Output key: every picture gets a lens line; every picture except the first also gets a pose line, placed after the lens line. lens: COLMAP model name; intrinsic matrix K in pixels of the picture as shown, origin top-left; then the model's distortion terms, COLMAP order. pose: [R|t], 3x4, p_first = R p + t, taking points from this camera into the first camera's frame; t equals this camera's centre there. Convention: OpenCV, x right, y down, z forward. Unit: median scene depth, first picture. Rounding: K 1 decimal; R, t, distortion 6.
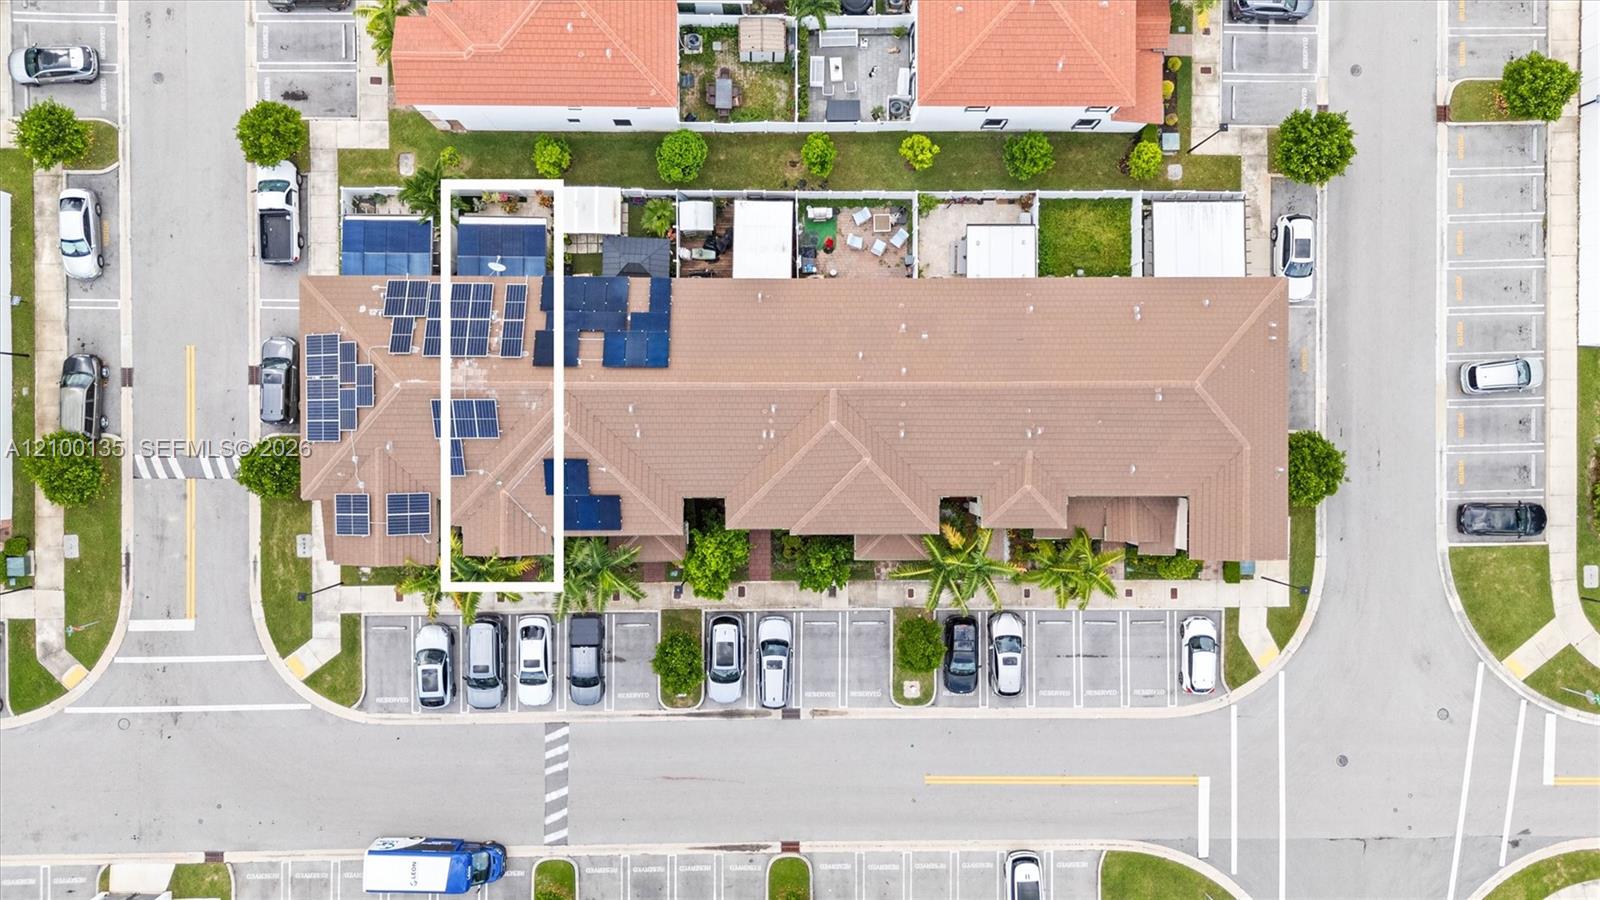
lens RADIAL K [[1191.0, 0, 792.1], [0, 1191.0, 442.9], [0, 0, 1]] dist [0.063781, -0.041479]
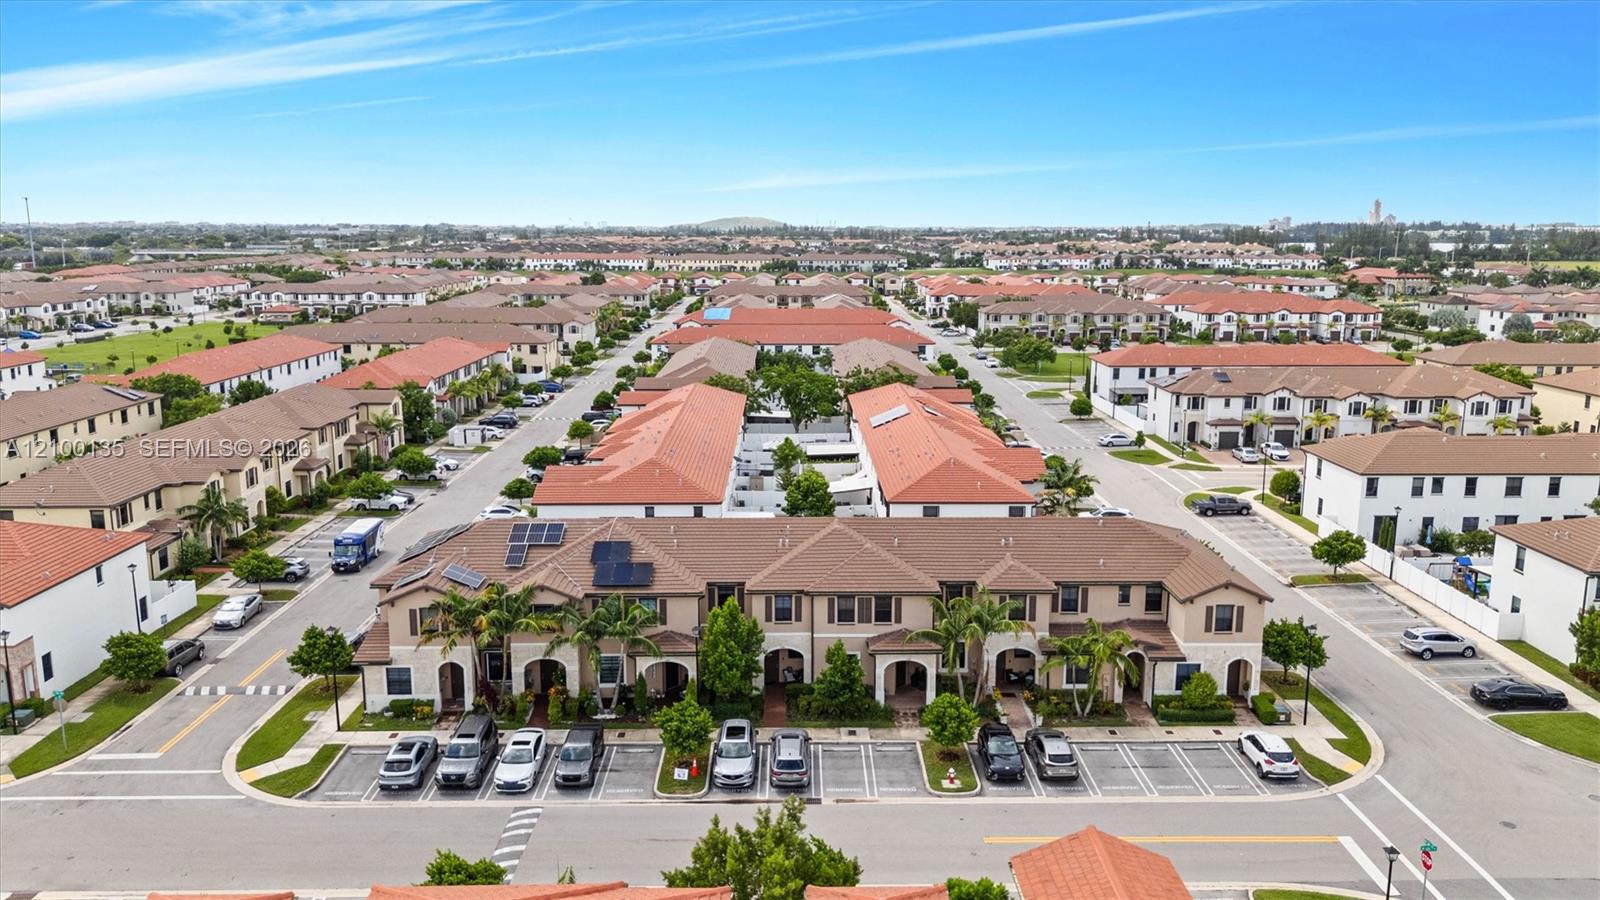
lens RADIAL K [[1191.0, 0, 797.4], [0, 1191.0, 445.4], [0, 0, 1]] dist [0.063781, -0.041479]
pose [[0.999663, -0.025754, 0.003383, -0.006556], [0.007805, 0.173604, -0.984785, 1.020862], [0.024775, 0.984479, 0.173747, 0.617572]]
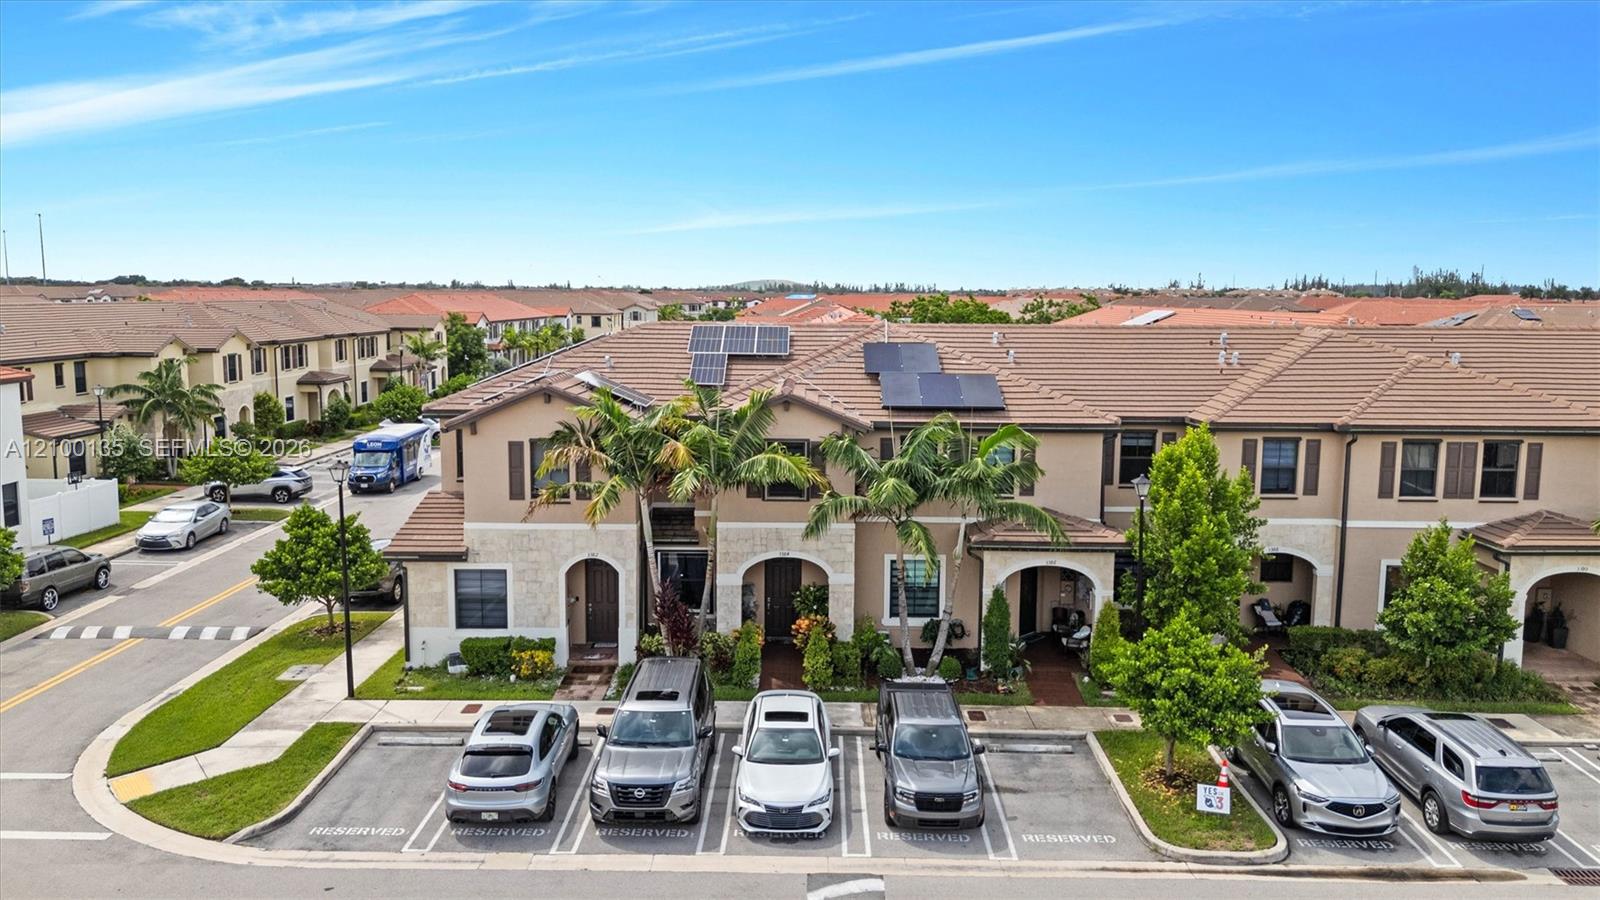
lens RADIAL K [[1191.0, 0, 800.3], [0, 1191.0, 446.3], [0, 0, 1]] dist [0.063781, -0.041479]
pose [[0.999847, -0.014868, -0.009179, -0.204820], [-0.007368, 0.117573, -0.993037, 0.537256], [0.015843, 0.992953, 0.117445, 0.858316]]
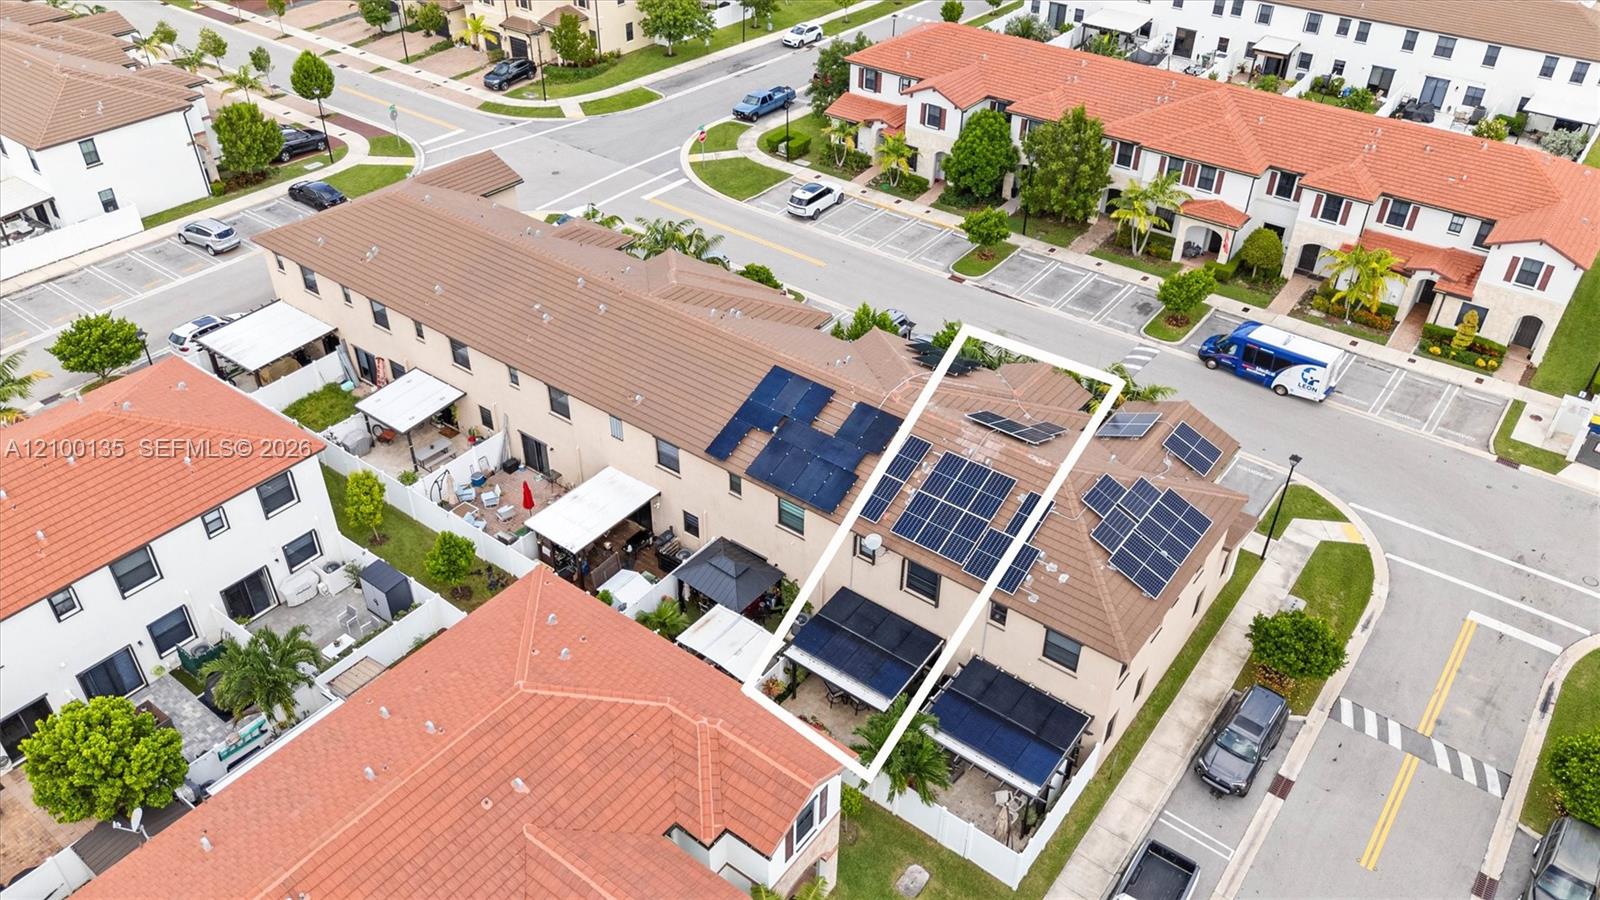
lens RADIAL K [[1191.0, 0, 809.0], [0, 1191.0, 445.1], [0, 0, 1]] dist [0.063781, -0.041479]
pose [[-0.799434, -0.381792, 0.463832, -0.474741], [0.600043, -0.469910, 0.647404, -0.550683], [-0.029214, 0.795876, 0.604754, 0.458627]]
